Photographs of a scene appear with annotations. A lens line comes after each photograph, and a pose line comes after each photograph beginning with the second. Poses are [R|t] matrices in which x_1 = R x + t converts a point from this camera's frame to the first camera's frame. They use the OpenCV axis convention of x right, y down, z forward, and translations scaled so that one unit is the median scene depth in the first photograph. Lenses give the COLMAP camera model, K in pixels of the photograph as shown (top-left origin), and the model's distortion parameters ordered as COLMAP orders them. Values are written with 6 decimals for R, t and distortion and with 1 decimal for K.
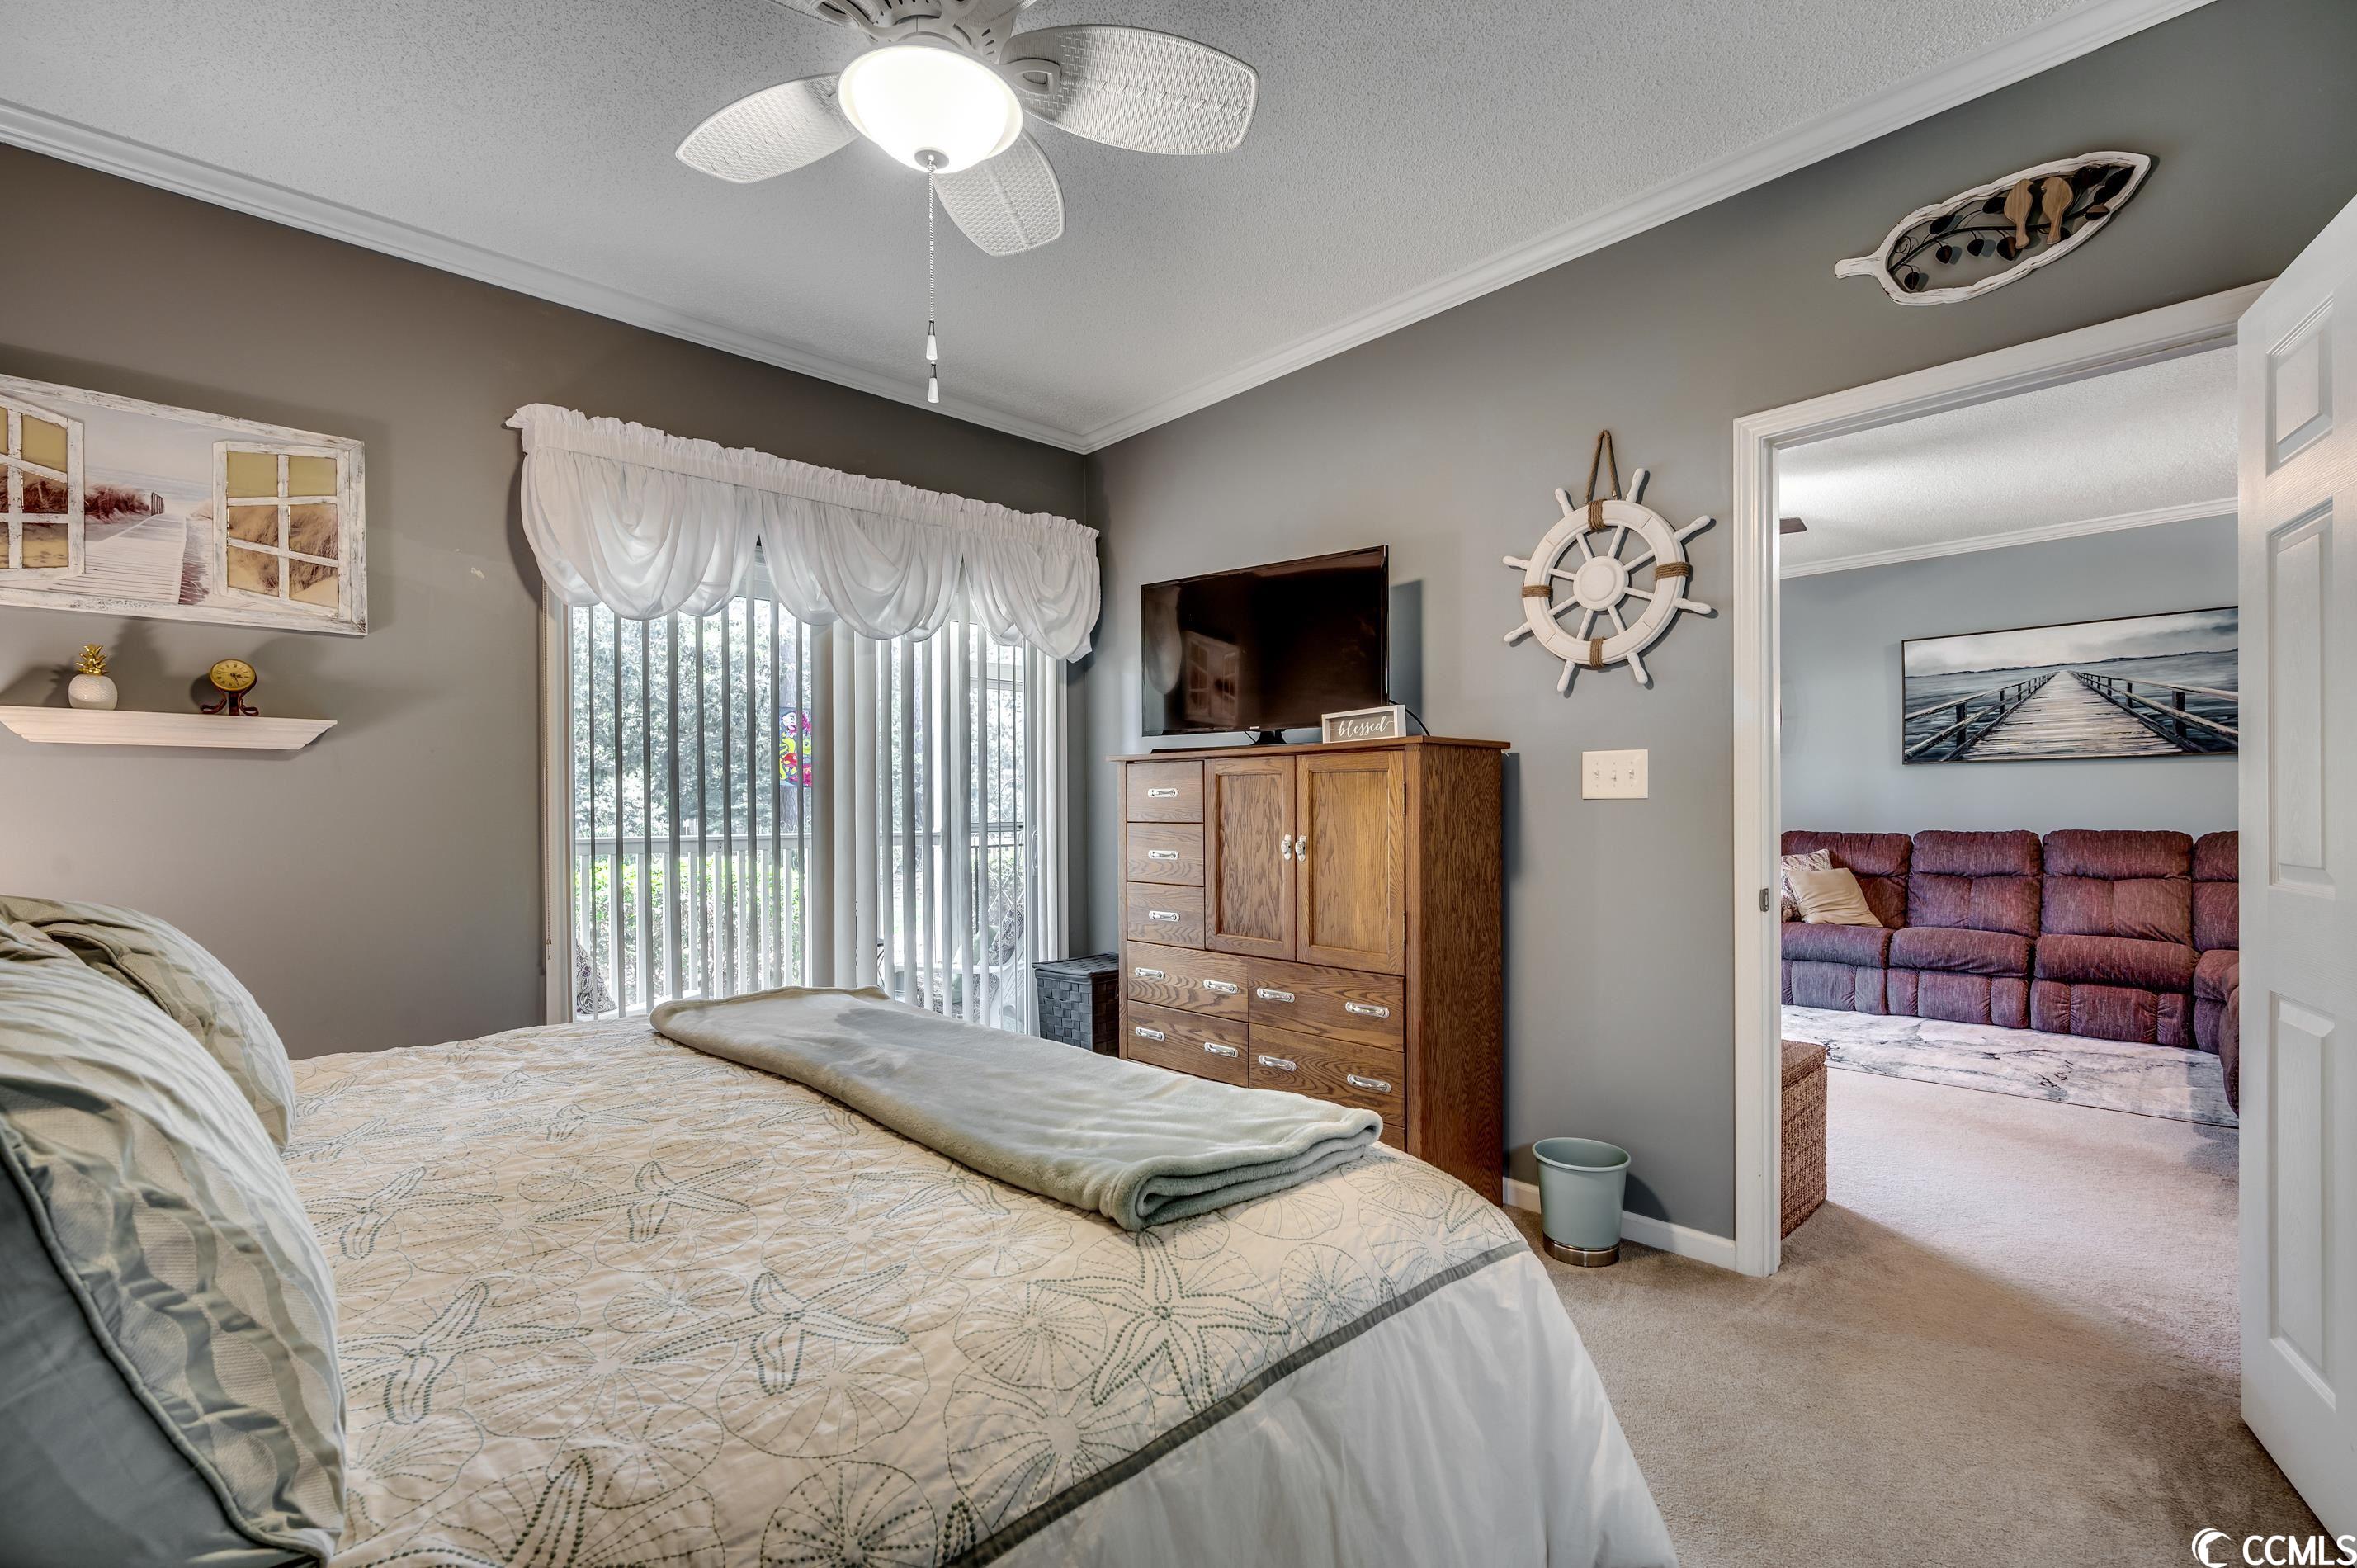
lens RADIAL K [[1028.9, 0, 1184.3], [0, 1028.9, 825.3], [0, 0, 1]] dist [0.000473, 0.000108]
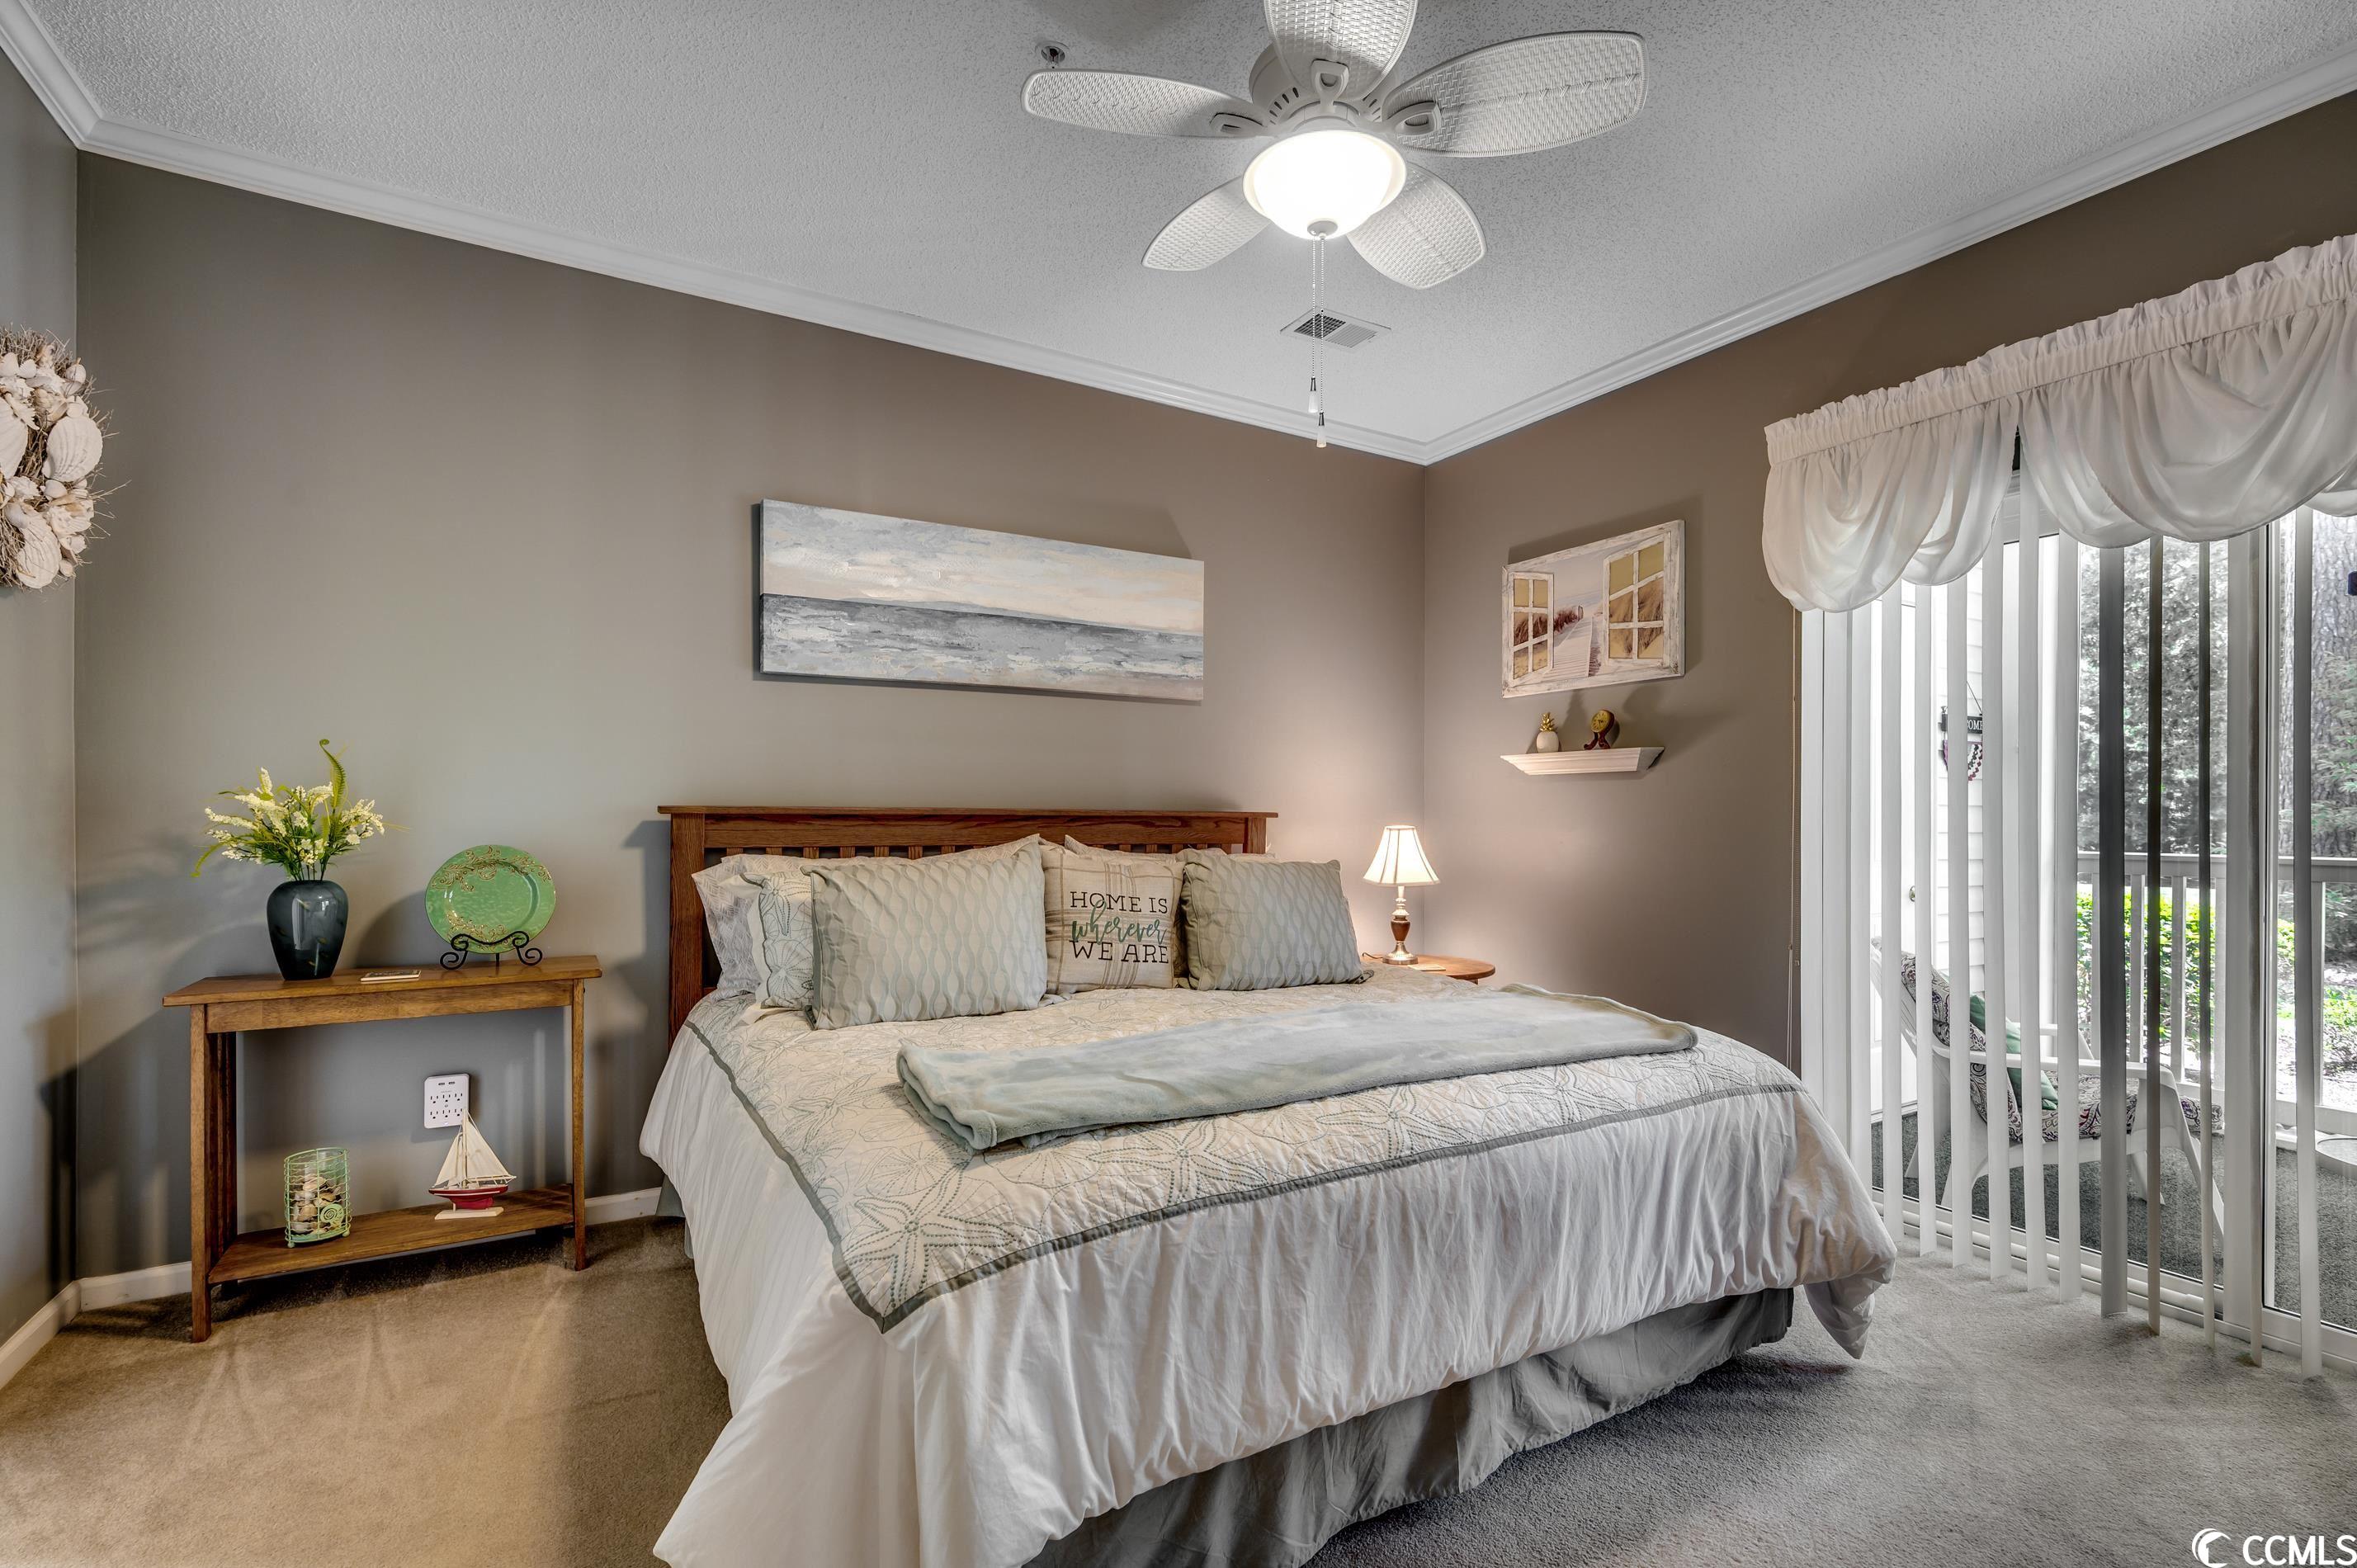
lens RADIAL K [[1028.9, 0, 1184.3], [0, 1028.9, 825.3], [0, 0, 1]] dist [0.000473, 0.000108]
pose [[-0.221842, 0.016790, -0.974938, 0.573185], [-0.018341, 0.999603, 0.021388, -0.020866], [0.974910, 0.022626, -0.221446, 0.729118]]
